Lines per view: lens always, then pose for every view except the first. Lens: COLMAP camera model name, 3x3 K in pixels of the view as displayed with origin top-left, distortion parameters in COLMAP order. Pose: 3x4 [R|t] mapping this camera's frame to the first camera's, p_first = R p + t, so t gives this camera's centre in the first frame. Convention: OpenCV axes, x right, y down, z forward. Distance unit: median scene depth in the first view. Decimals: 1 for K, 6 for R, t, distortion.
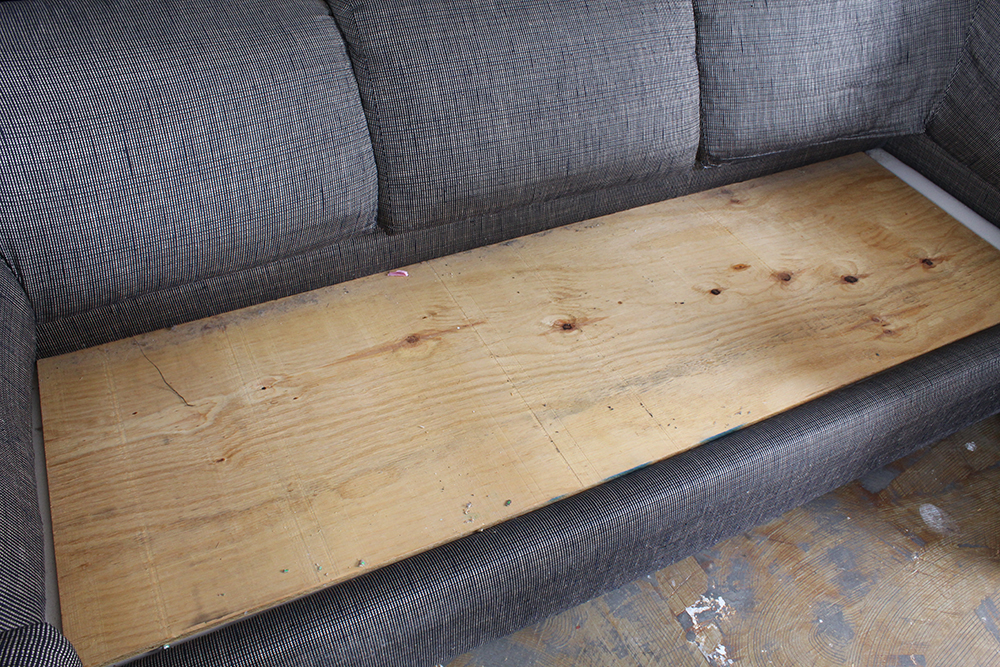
lens RADIAL K [[829.6, 0, 498.0], [0, 829.6, 330.6], [0, 0, 1]] dist [-0.137265, 0.090877]
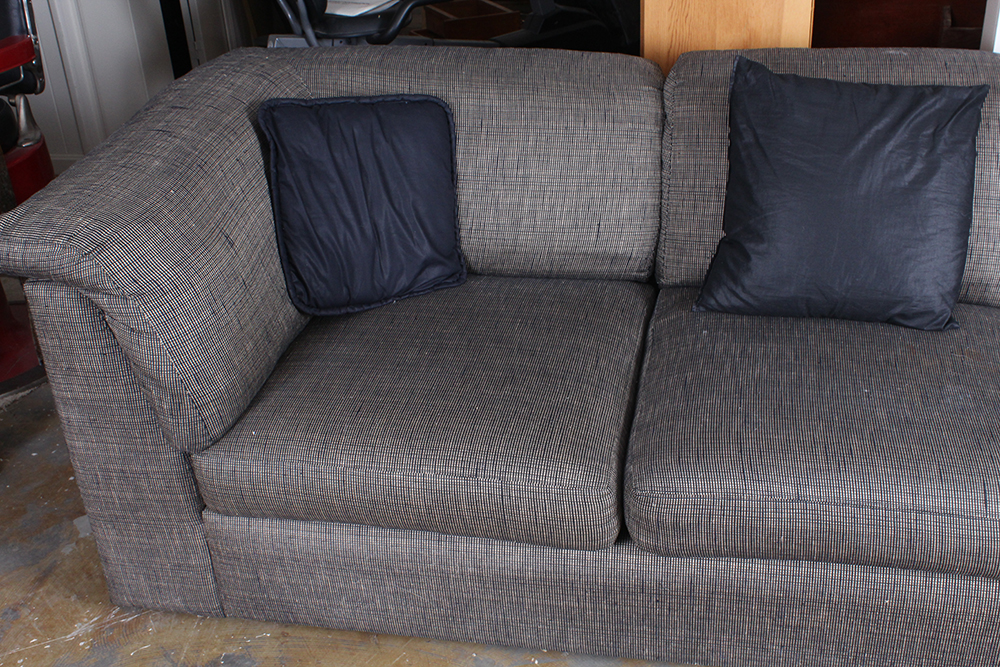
lens RADIAL K [[1118.6, 0, 495.9], [0, 1118.6, 329.3], [0, 0, 1]] dist [-0.081244, 0.000000]
pose [[0.798758, 0.201536, -0.566894, 0.539879], [-0.349863, 0.922132, -0.165134, 0.252026], [0.489471, 0.330237, 0.807070, -0.258817]]
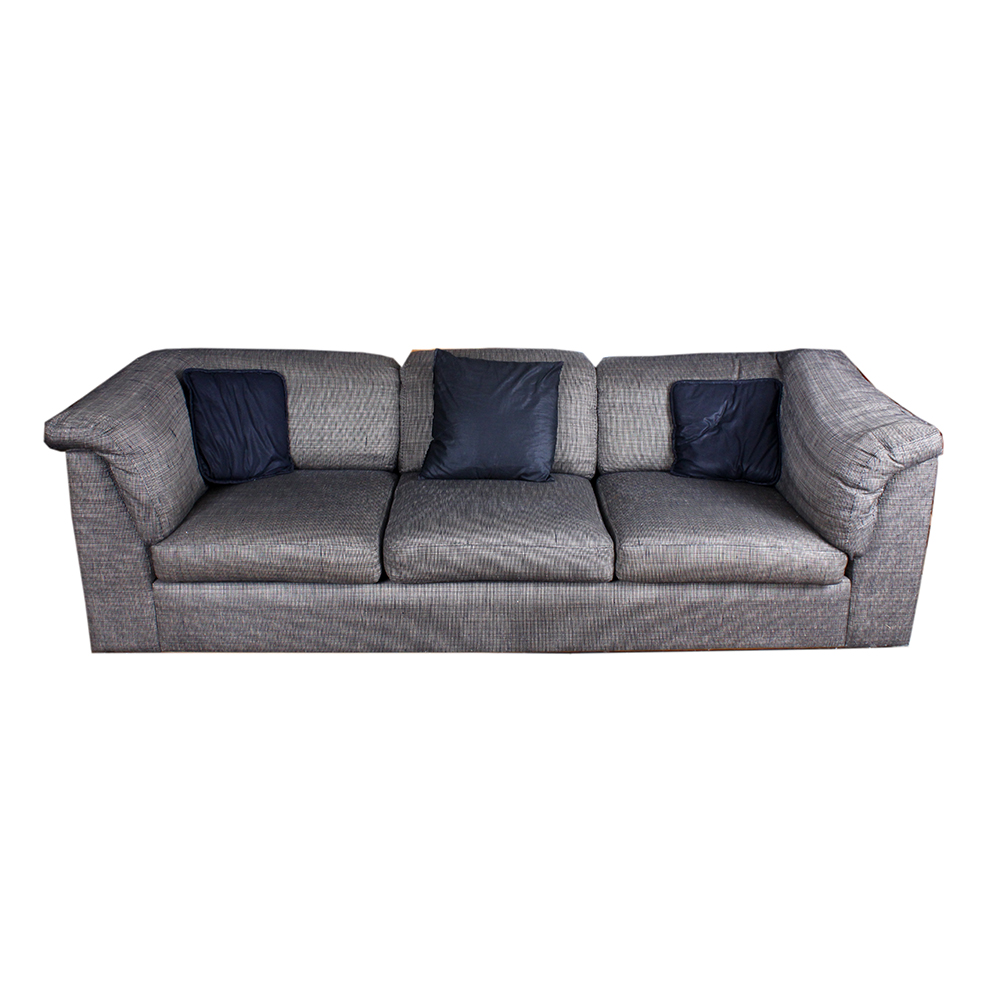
lens RADIAL K [[949.9, 0, 475.5], [0, 949.9, 428.1], [0, 0, 1]] dist [-0.134616, 0.000000]
pose [[0.905322, 0.063766, -0.419911, 0.977859], [-0.261817, 0.862264, -0.433535, 0.728468], [0.334430, 0.502429, 0.797322, -0.793627]]
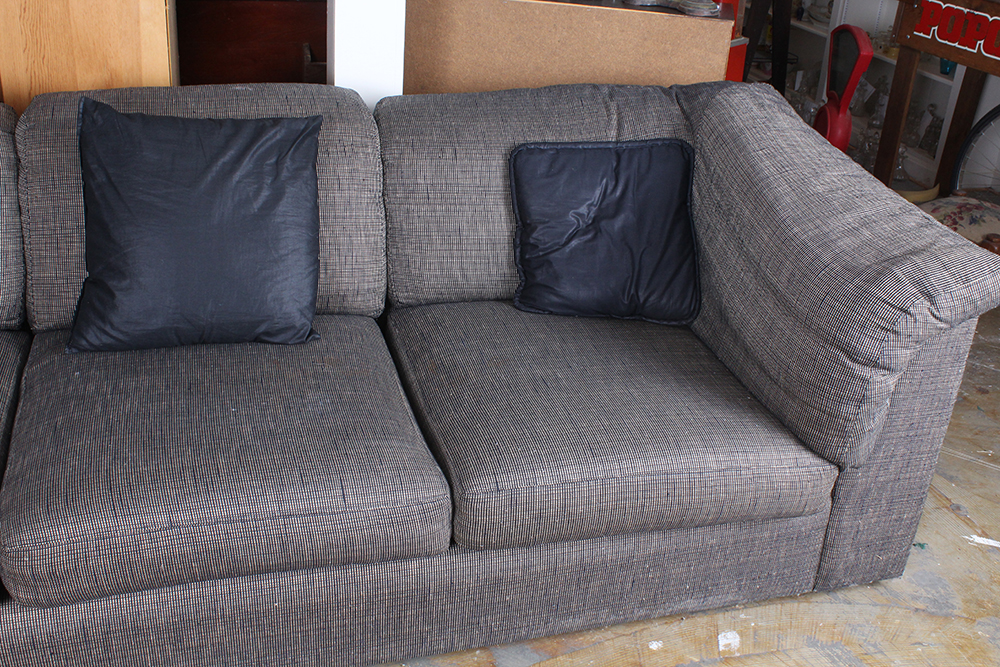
lens RADIAL K [[1069.1, 0, 494.1], [0, 1069.1, 320.4], [0, 0, 1]] dist [-0.080882, 0.000000]
pose [[0.988607, 0.078397, -0.128493, 0.632655], [-0.114621, 0.945414, -0.305048, 0.215169], [0.097564, 0.316301, 0.943629, -0.220204]]
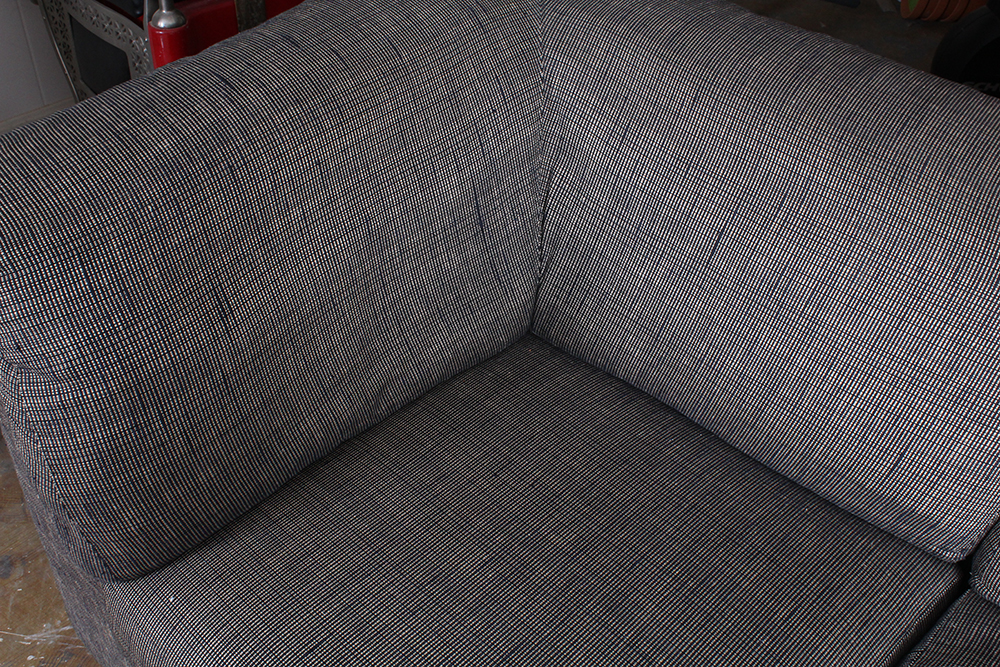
lens RADIAL K [[1069.1, 0, 503.6], [0, 1069.1, 335.3], [0, 0, 1]] dist [-0.080882, 0.000000]
pose [[0.378720, 0.565522, -0.732636, 0.201199], [-0.659954, 0.719999, 0.214619, -0.192405], [0.648870, 0.402226, 0.645897, 0.214113]]
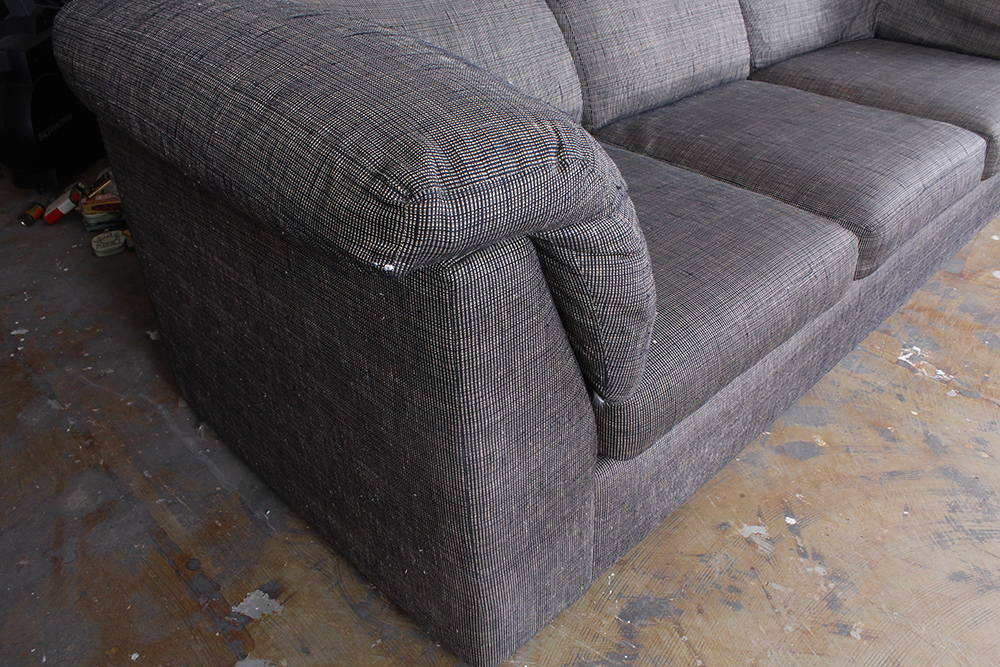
lens RADIAL K [[829.6, 0, 496.8], [0, 829.6, 331.8], [0, 0, 1]] dist [-0.137265, 0.090877]
pose [[0.942575, -0.231097, 0.241137, -0.634786], [0.270308, 0.951893, -0.144339, 0.308689], [-0.196181, 0.201231, 0.959697, -0.086102]]
